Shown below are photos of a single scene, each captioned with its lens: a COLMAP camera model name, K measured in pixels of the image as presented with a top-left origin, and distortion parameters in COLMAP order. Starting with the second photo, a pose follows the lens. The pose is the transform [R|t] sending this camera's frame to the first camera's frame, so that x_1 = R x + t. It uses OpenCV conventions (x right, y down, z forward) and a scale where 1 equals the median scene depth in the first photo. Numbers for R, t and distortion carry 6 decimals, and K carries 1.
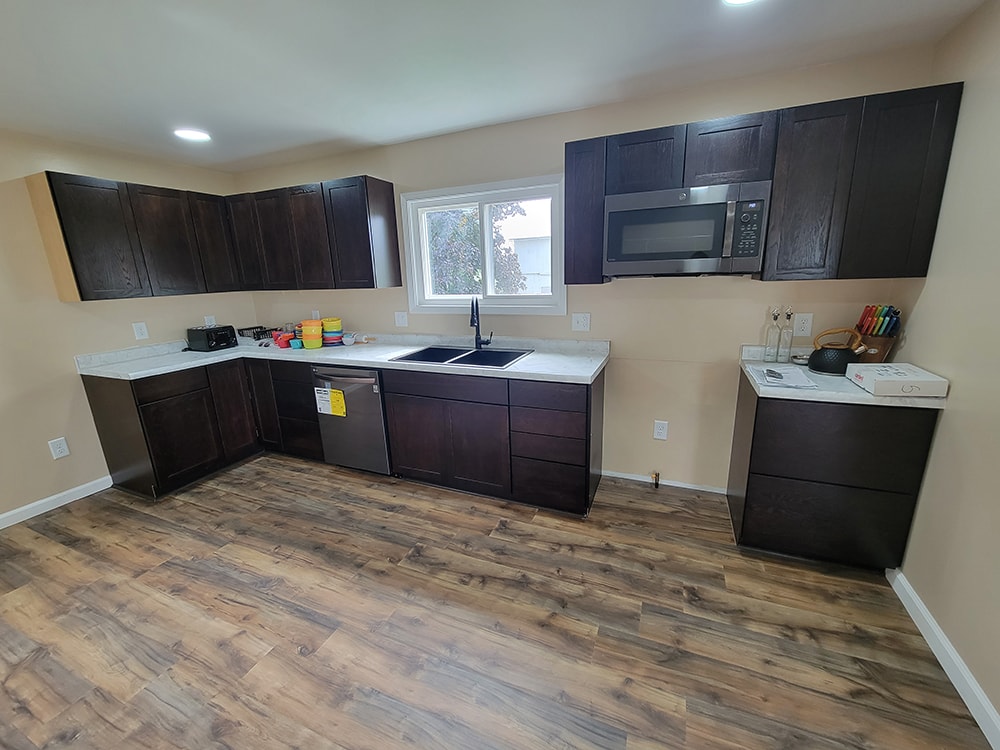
lens RADIAL K [[406.1, 0, 501.3], [0, 406.1, 375.1], [0, 0, 1]] dist [0.000655, -0.001303]
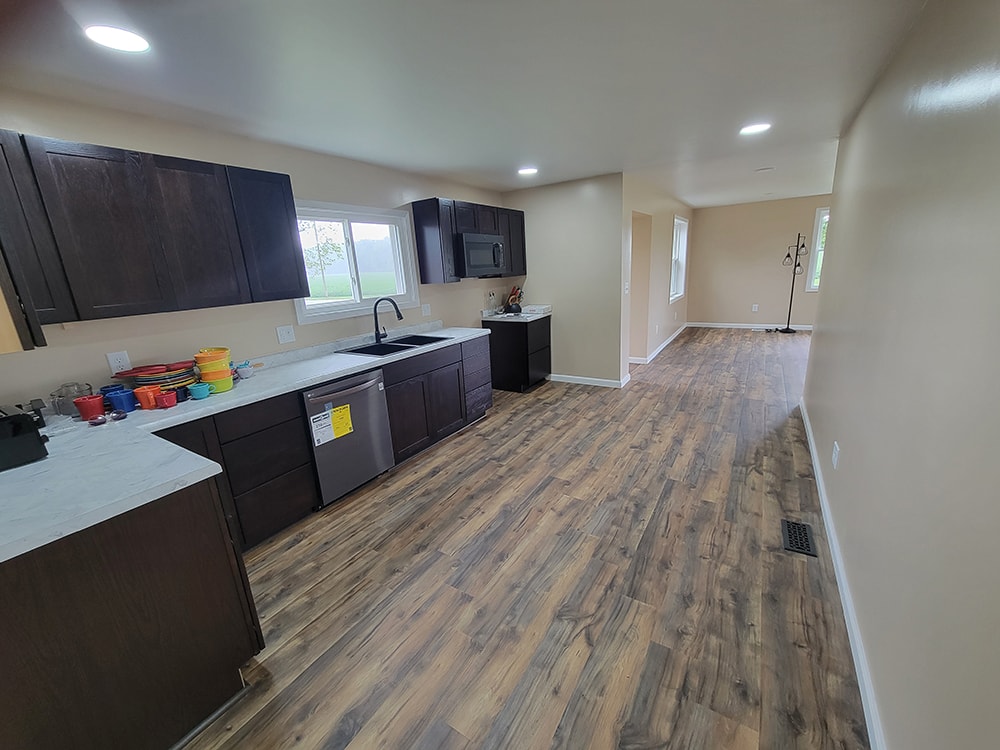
lens RADIAL K [[406.1, 0, 502.1], [0, 406.1, 372.5], [0, 0, 1]] dist [0.000655, -0.001303]
pose [[0.158480, -0.225023, 0.961378, -1.596508], [0.292815, 0.940592, 0.171888, -0.112294], [-0.942944, 0.254265, 0.214956, 0.589296]]
